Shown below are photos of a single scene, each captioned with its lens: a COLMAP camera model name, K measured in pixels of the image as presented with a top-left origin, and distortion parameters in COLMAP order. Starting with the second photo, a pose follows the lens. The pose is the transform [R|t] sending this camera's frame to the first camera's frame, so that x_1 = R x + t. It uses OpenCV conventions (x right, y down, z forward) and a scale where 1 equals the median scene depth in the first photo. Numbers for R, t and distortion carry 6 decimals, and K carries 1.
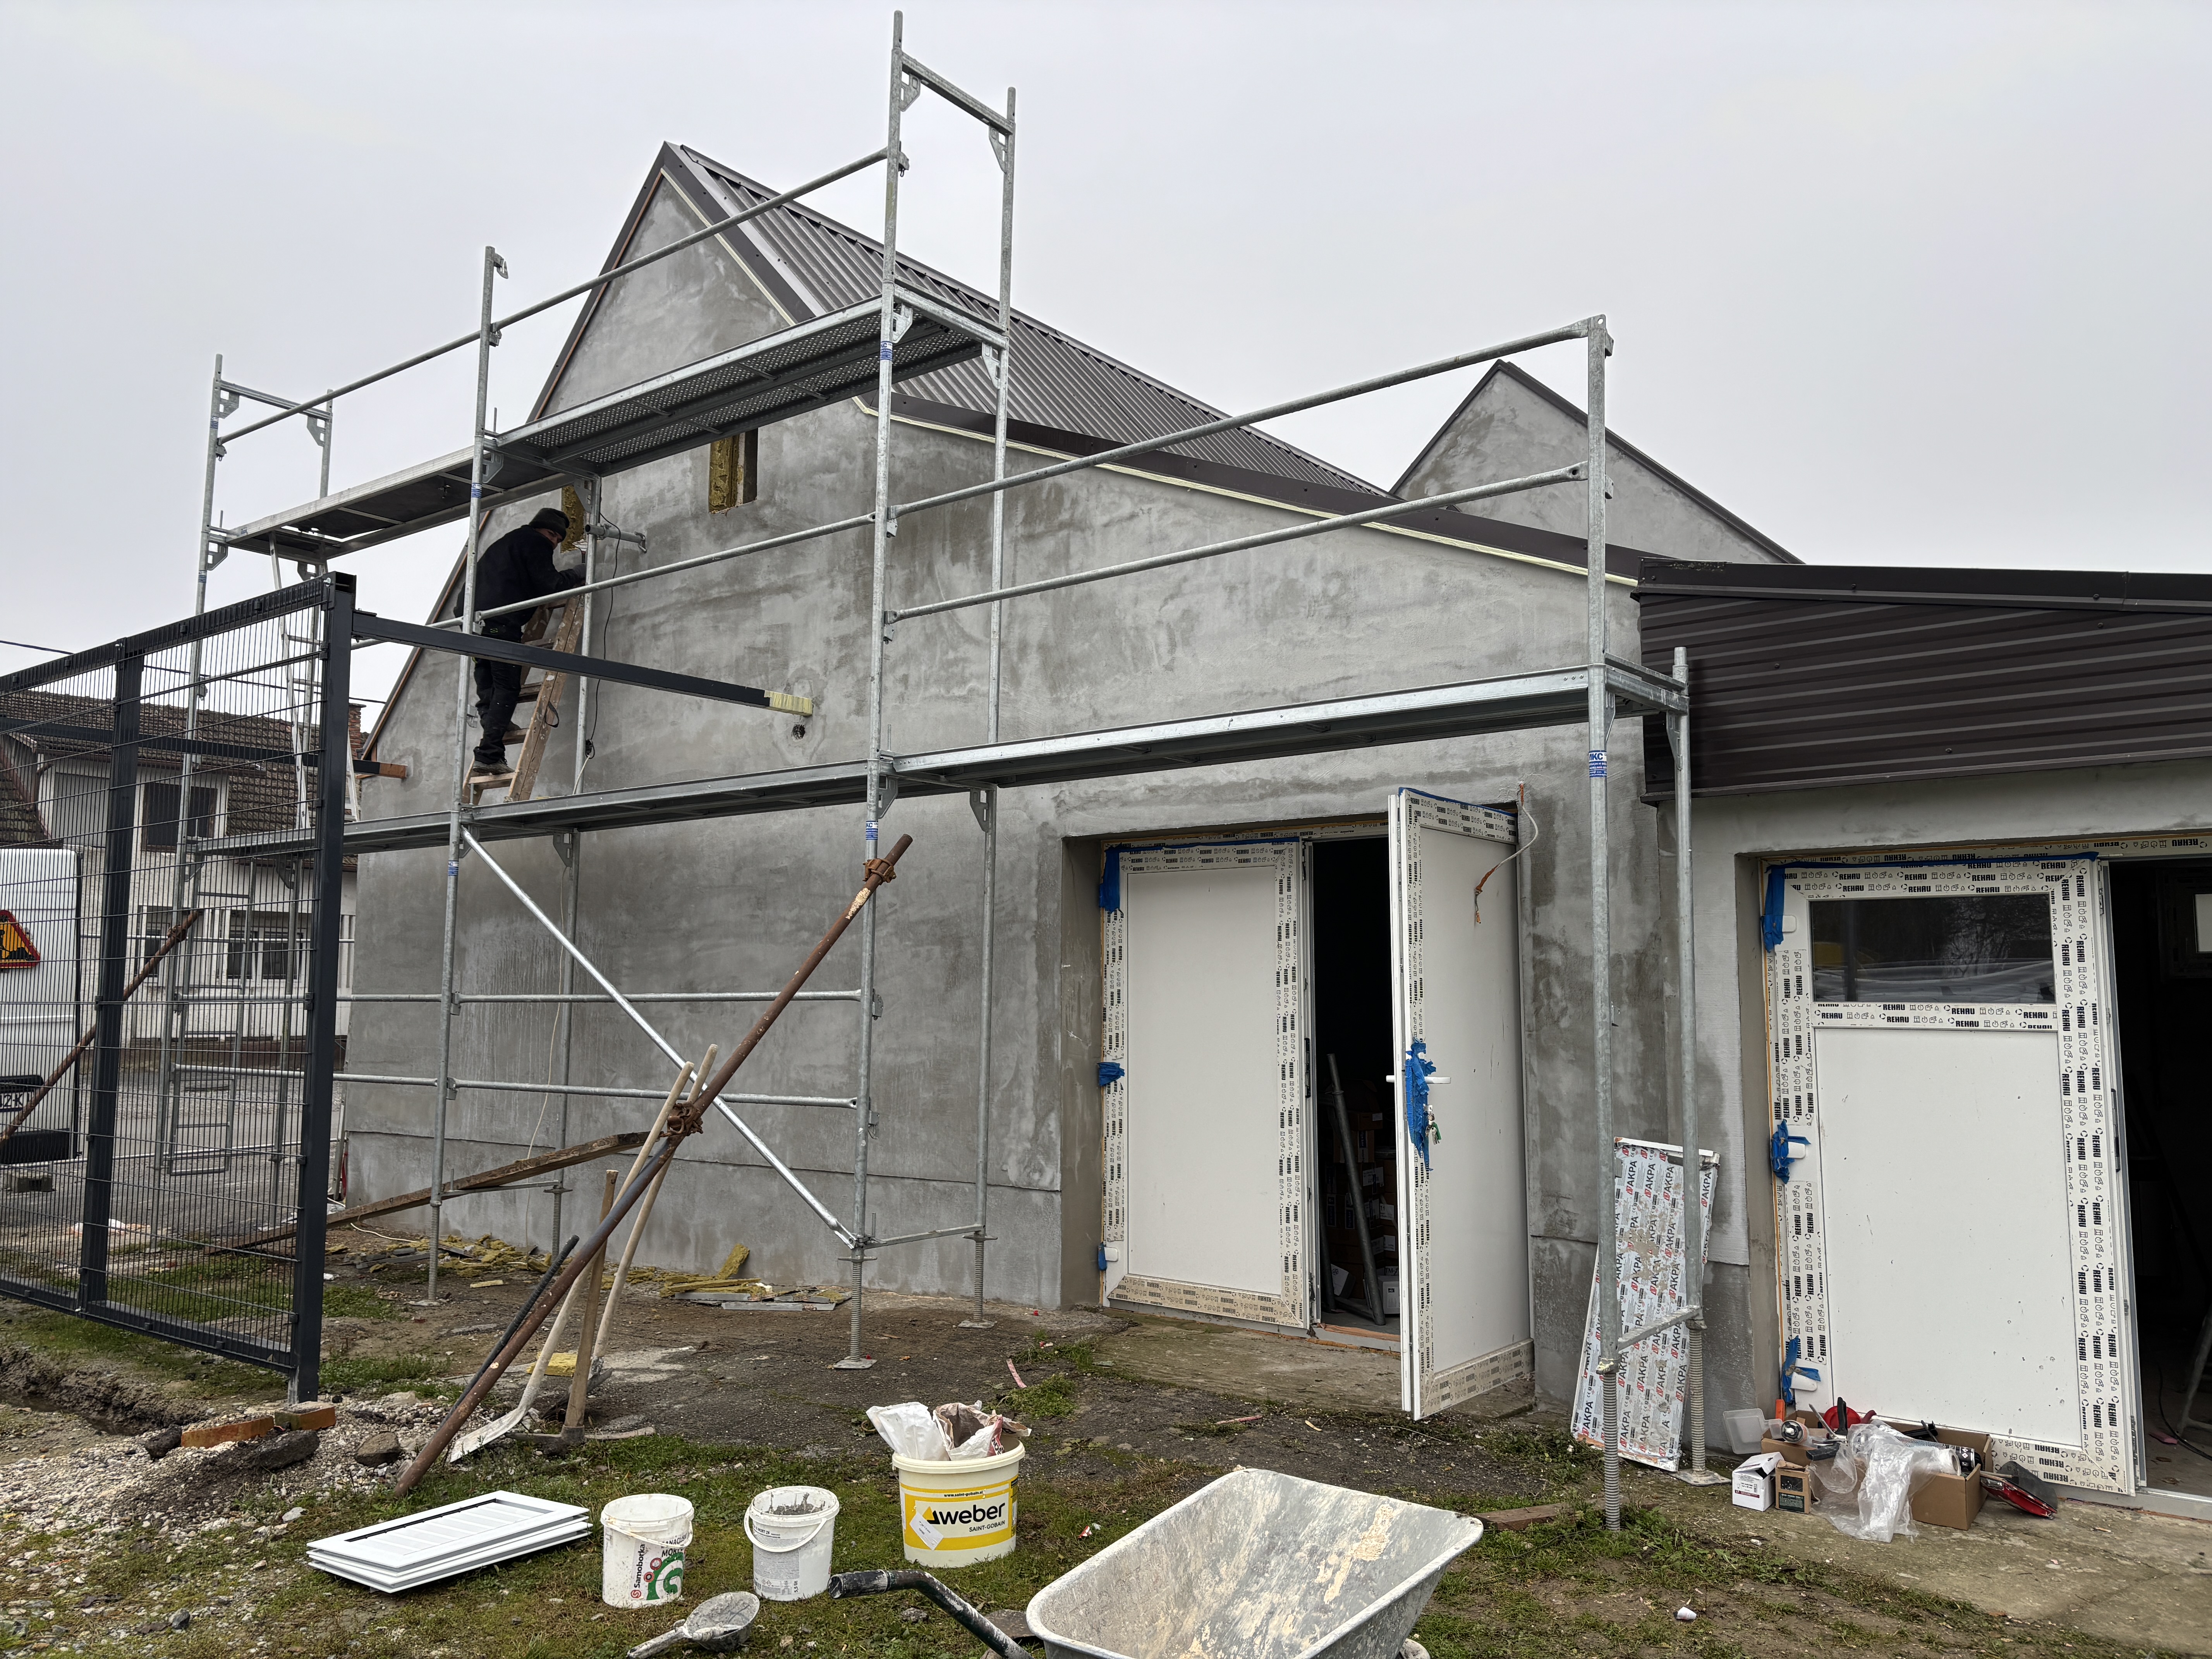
lens RADIAL K [[1662.3, 0, 1106.0], [0, 1662.3, 829.5], [0, 0, 1]] dist [0.125887, -0.178707]
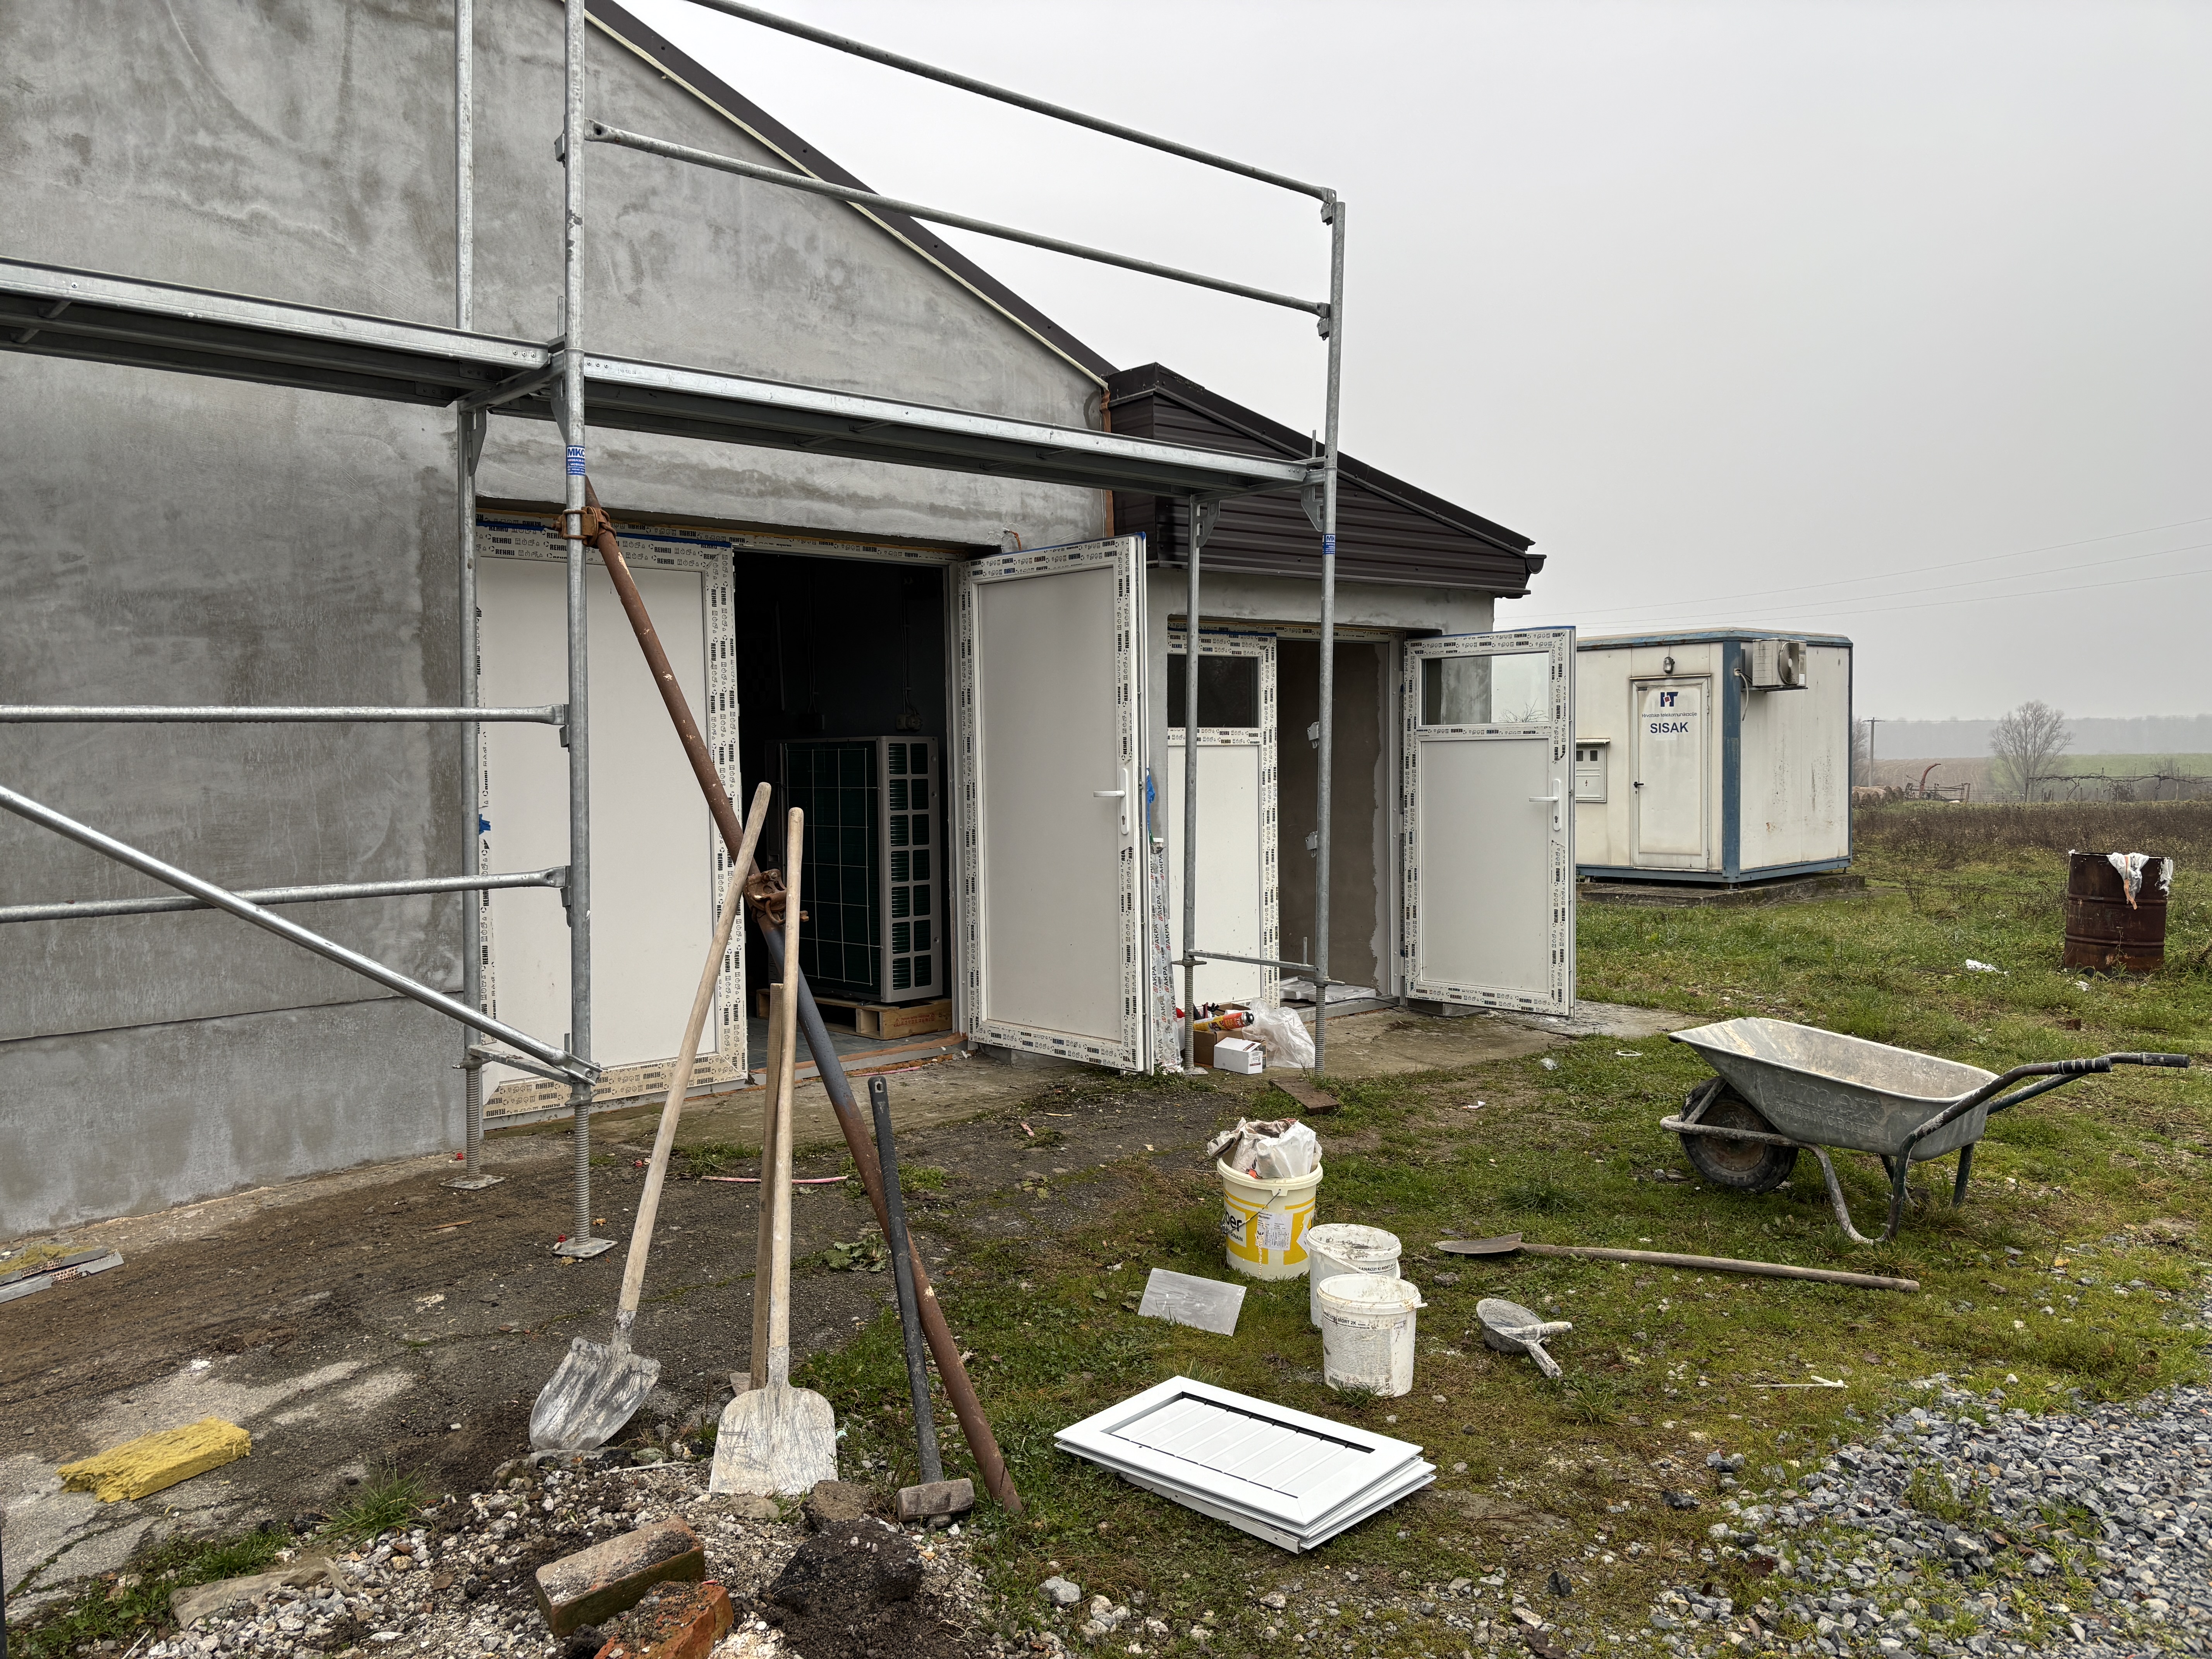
lens RADIAL K [[1639.4, 0, 1106.0], [0, 1639.4, 829.5], [0, 0, 1]] dist [-0.000802, -0.004720]
pose [[0.164707, -0.059491, 0.984547, -0.683544], [-0.098353, 0.992214, 0.076408, 0.066520], [-0.981427, -0.109418, 0.157573, 0.630786]]
